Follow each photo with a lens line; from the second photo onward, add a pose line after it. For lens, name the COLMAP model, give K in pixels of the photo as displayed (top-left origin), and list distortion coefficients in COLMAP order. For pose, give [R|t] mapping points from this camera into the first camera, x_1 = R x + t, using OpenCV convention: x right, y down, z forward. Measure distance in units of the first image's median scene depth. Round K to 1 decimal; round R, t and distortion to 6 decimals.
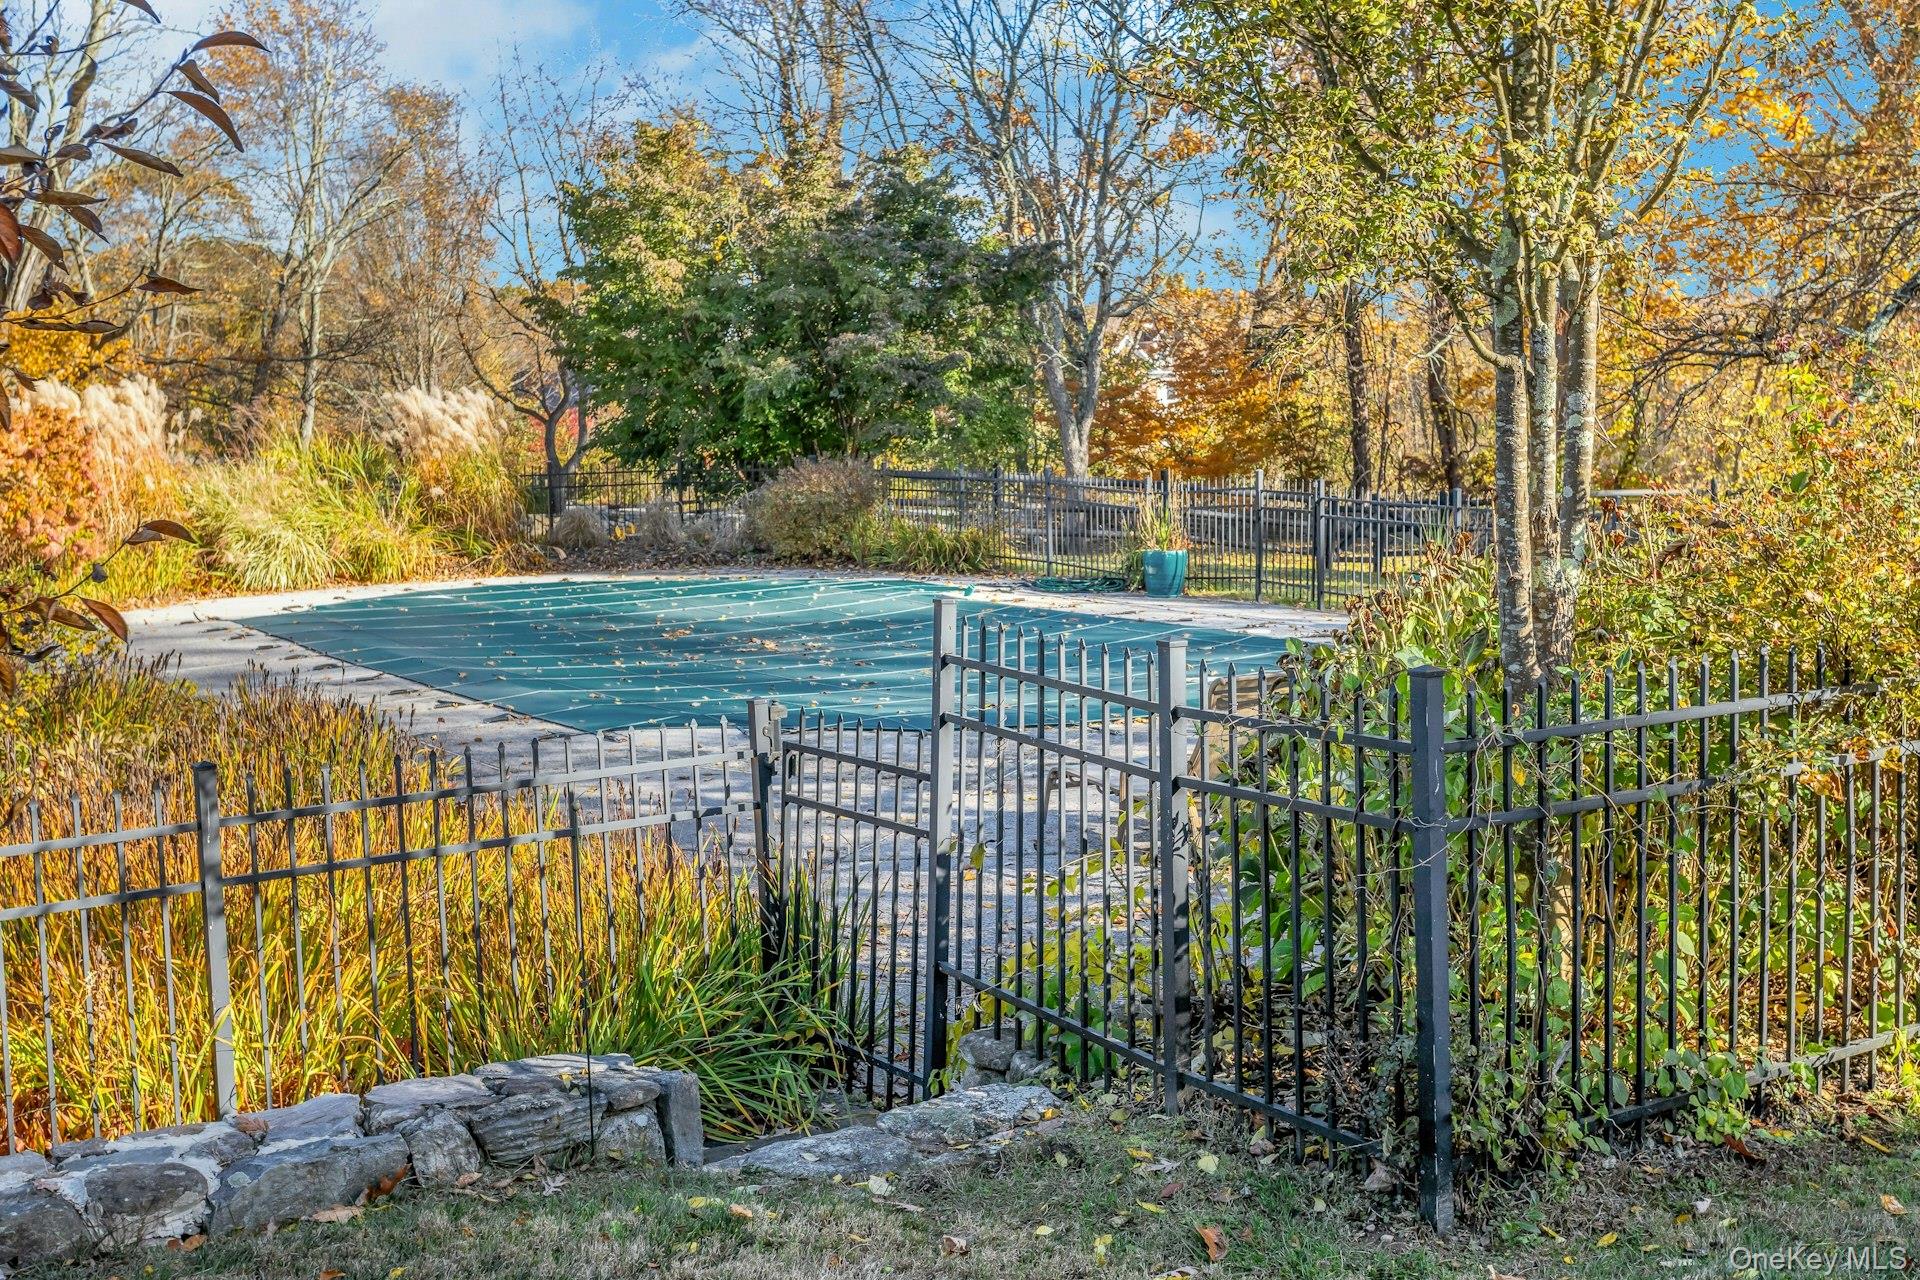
lens RADIAL K [[2004.0, 0, 960.0], [0, 2004.0, 640.0], [0, 0, 1]] dist [-0.002738, 0.032655]
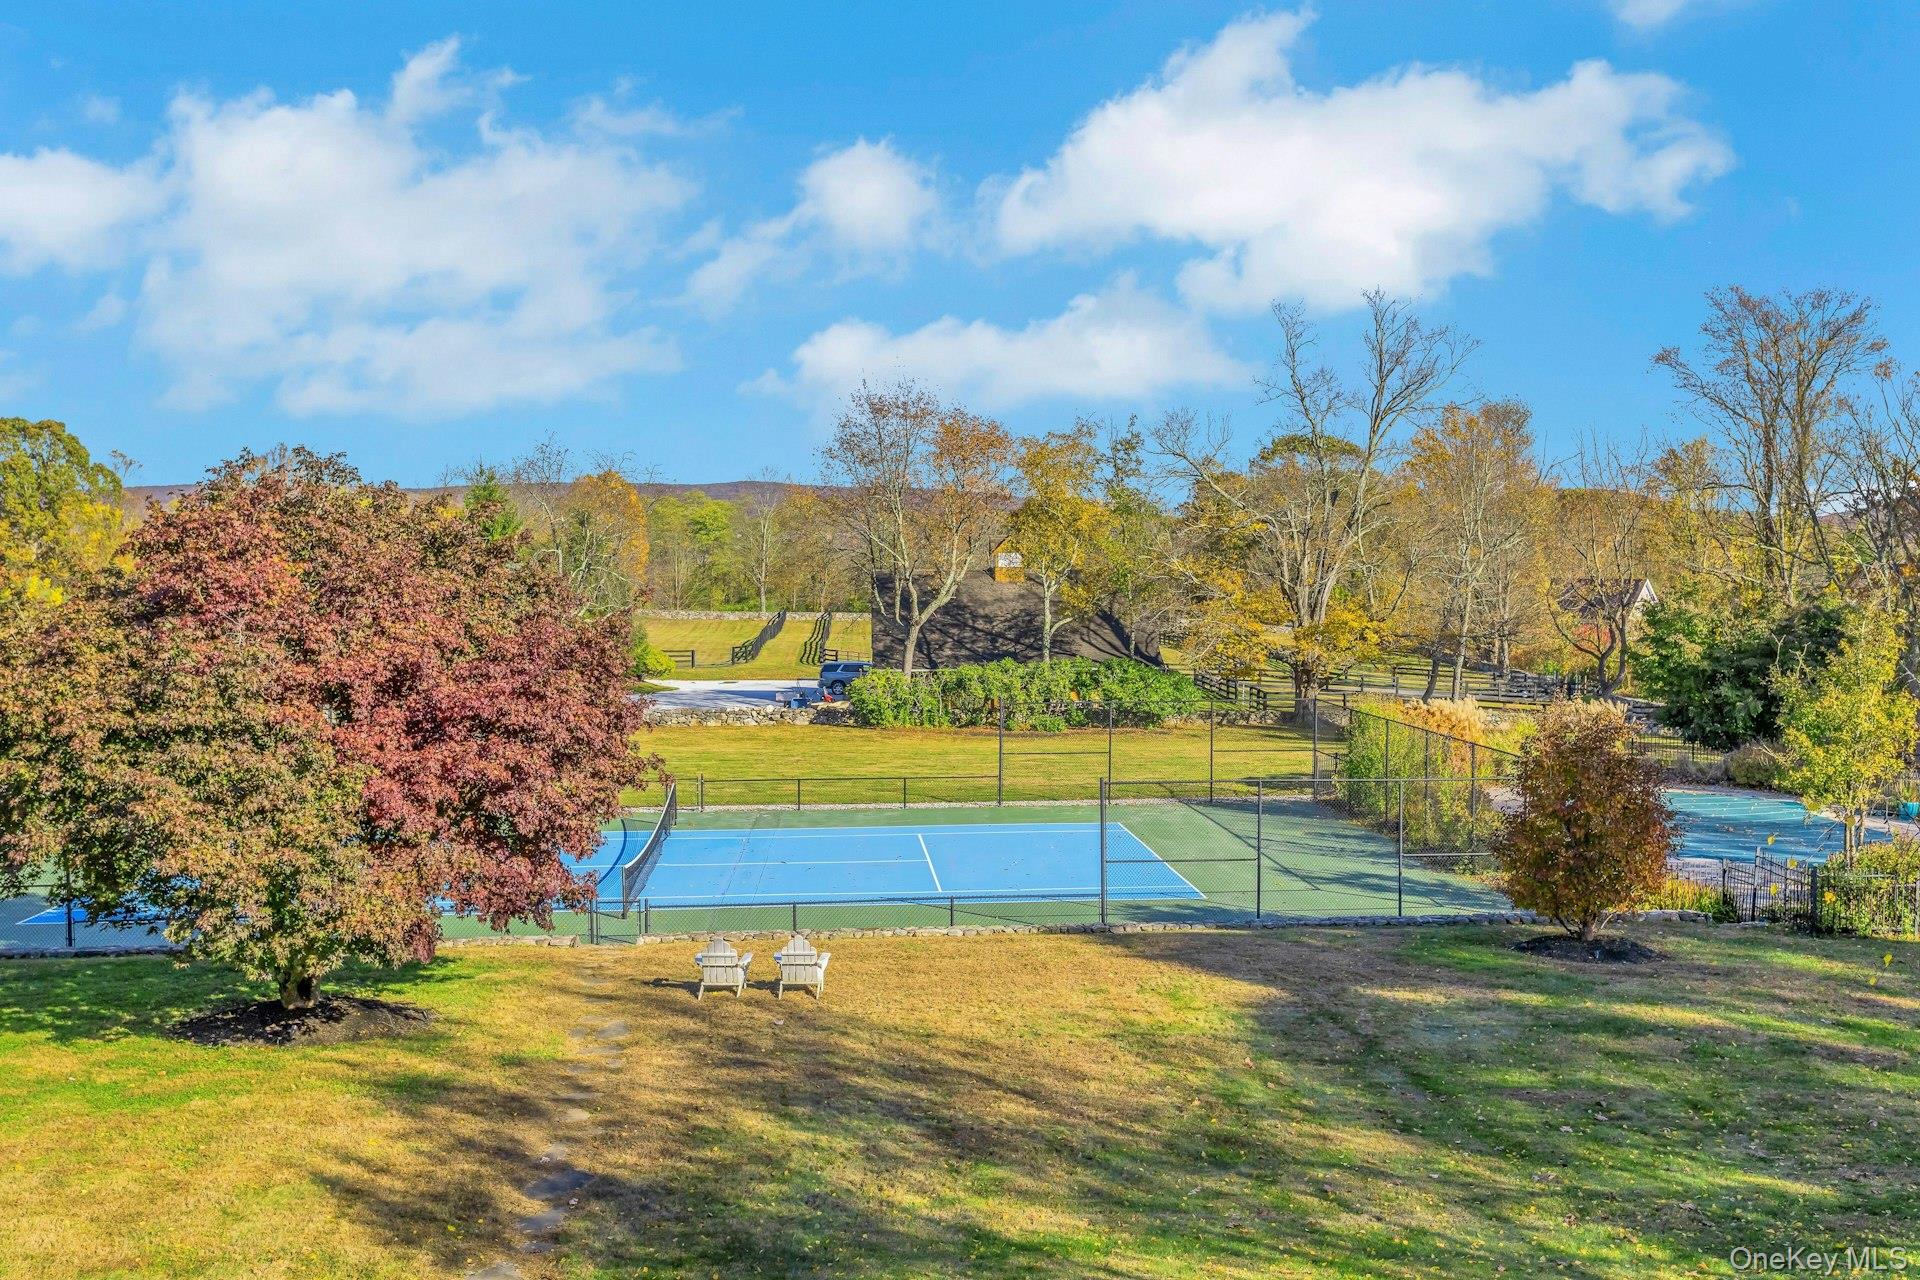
lens RADIAL K [[2004.0, 0, 960.0], [0, 2004.0, 640.0], [0, 0, 1]] dist [-0.002738, 0.032655]
pose [[0.890143, 0.048364, -0.453107, 0.141351], [-0.069128, 0.997176, -0.029365, -0.075114], [0.450407, 0.057462, 0.890972, -1.391088]]
